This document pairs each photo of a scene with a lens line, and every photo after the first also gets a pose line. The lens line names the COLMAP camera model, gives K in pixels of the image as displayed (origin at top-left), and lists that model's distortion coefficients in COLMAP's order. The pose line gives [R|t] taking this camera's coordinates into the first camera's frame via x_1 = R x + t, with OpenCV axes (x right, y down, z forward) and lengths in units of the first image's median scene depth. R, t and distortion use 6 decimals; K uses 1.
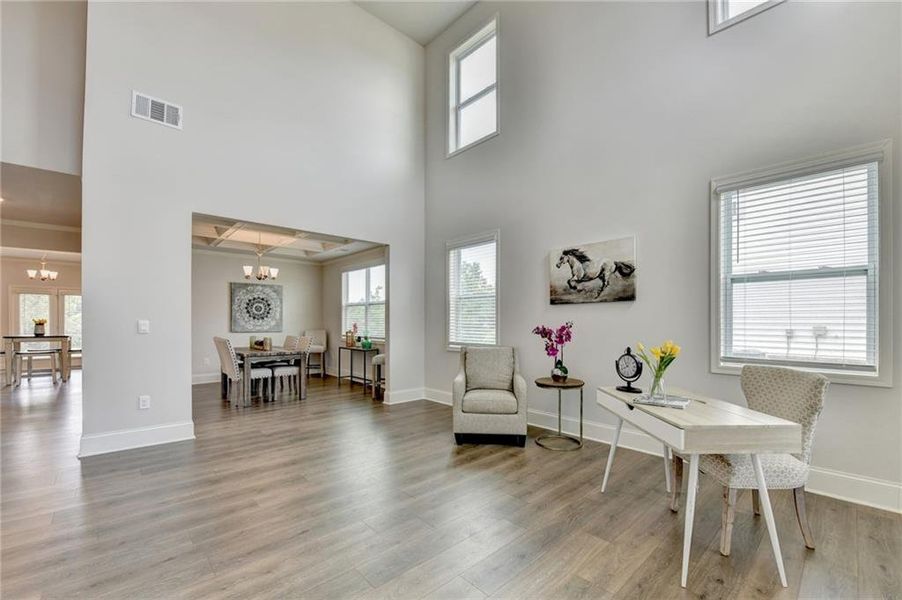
lens RADIAL K [[395.2, 0, 422.7], [0, 395.2, 320.6], [0, 0, 1]] dist [-0.009113, -0.002723]
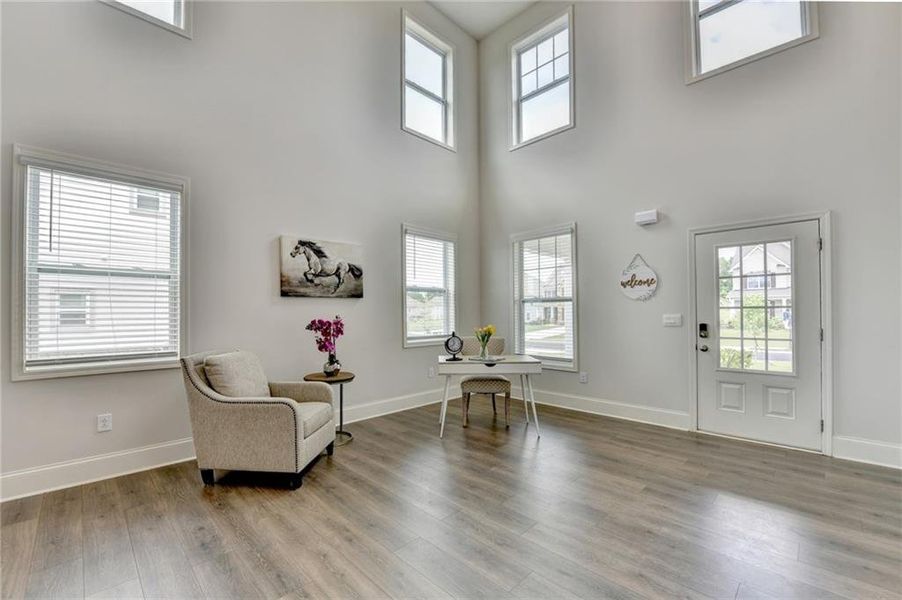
lens RADIAL K [[372.5, 0, 458.6], [0, 372.5, 309.4], [0, 0, 1]] dist [-0.011640, -0.003627]
pose [[-0.120268, 0.014250, 0.992639, -0.593165], [0.004036, 0.999896, -0.013865, 0.001495], [-0.992733, 0.002339, -0.120313, 0.766638]]
